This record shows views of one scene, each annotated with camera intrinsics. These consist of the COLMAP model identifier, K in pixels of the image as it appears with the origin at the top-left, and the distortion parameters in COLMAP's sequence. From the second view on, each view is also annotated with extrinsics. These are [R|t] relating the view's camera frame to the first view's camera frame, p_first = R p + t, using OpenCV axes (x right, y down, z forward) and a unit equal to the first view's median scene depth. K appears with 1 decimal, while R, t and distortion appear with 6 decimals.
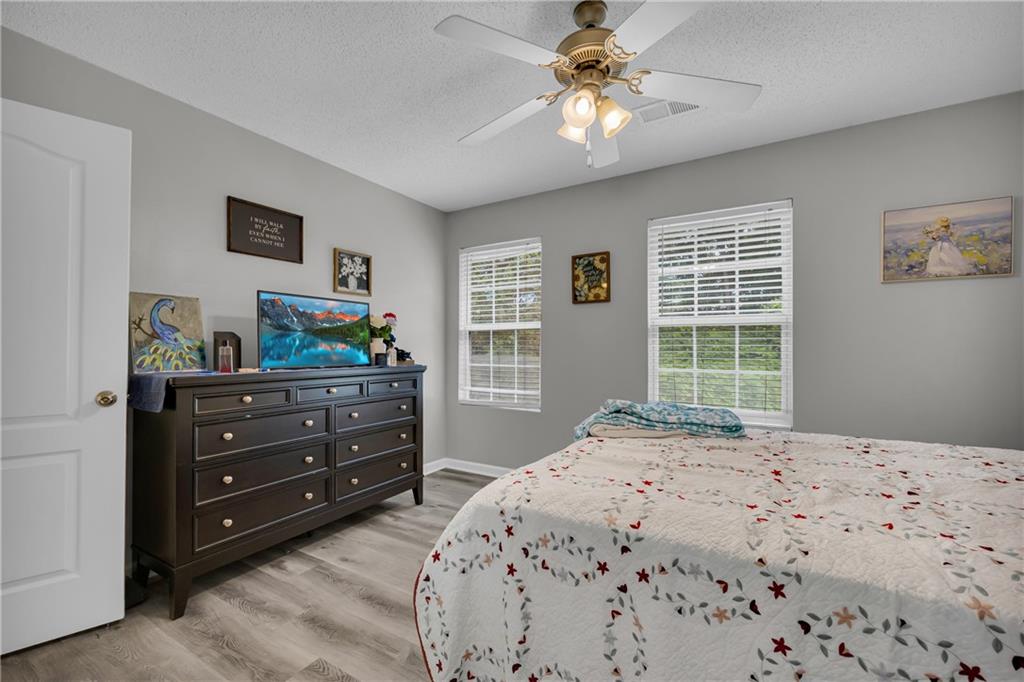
lens RADIAL K [[420.5, 0, 517.1], [0, 420.5, 343.9], [0, 0, 1]] dist [0.000709, -0.001018]
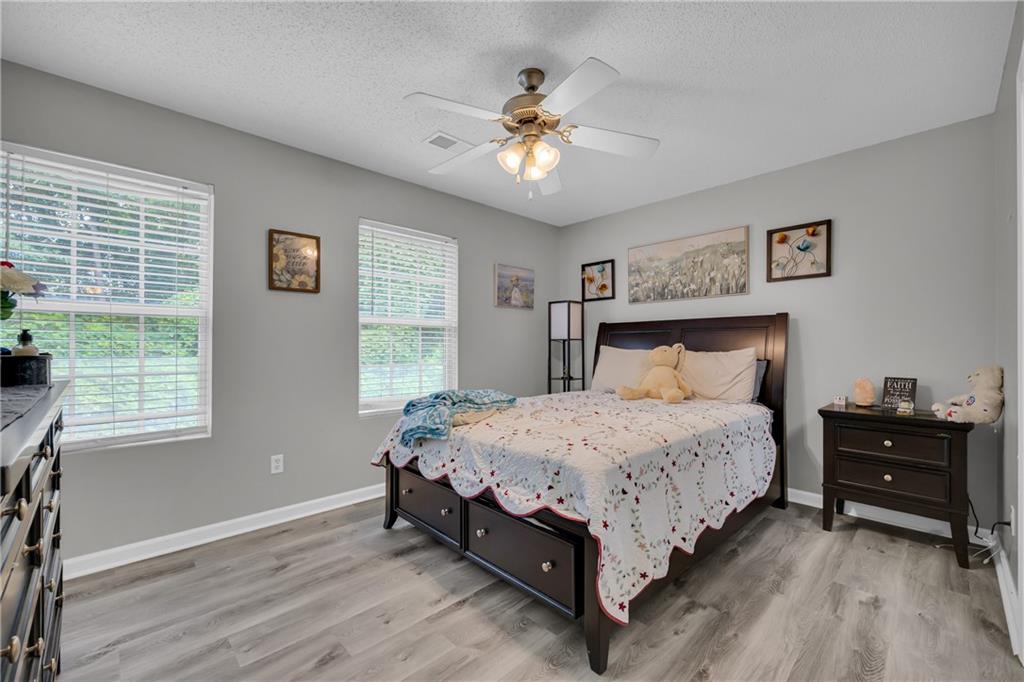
lens RADIAL K [[420.5, 0, 521.6], [0, 420.5, 349.0], [0, 0, 1]] dist [0.000709, -0.001018]
pose [[0.253643, -0.013562, 0.967203, -1.473454], [-0.015959, 0.999707, 0.018202, -0.015511], [-0.967166, -0.020052, 0.253352, 0.974083]]
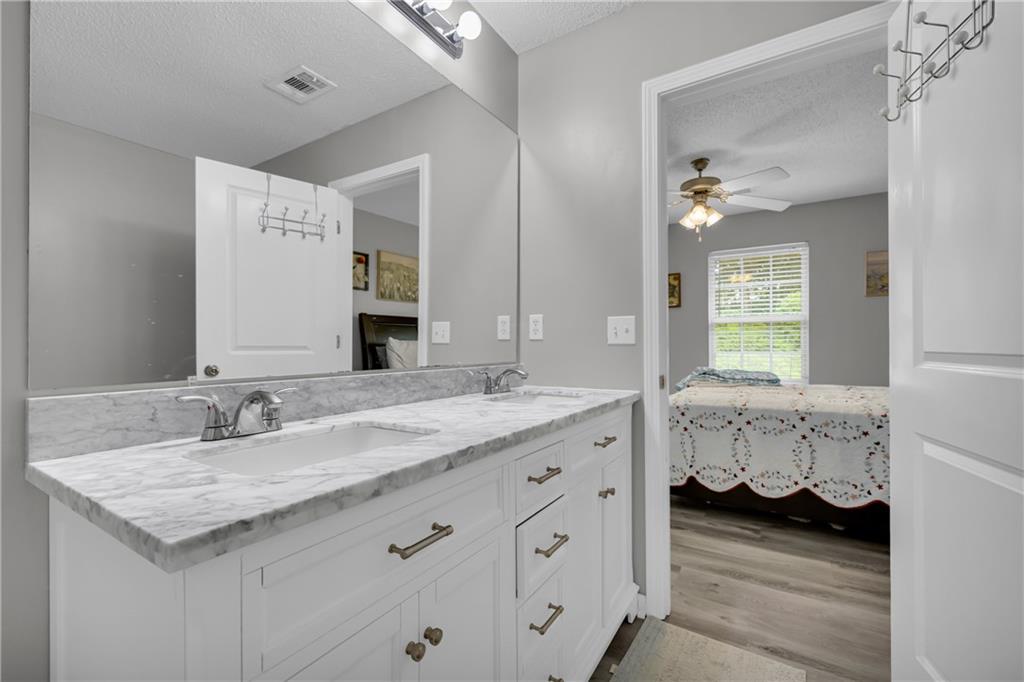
lens RADIAL K [[420.5, 0, 504.1], [0, 420.5, 342.5], [0, 0, 1]] dist [0.000709, -0.001018]
pose [[0.998873, -0.006083, -0.047069, -0.906629], [0.006509, 0.999939, 0.008891, 0.021423], [0.047012, -0.009187, 0.998852, -1.388120]]
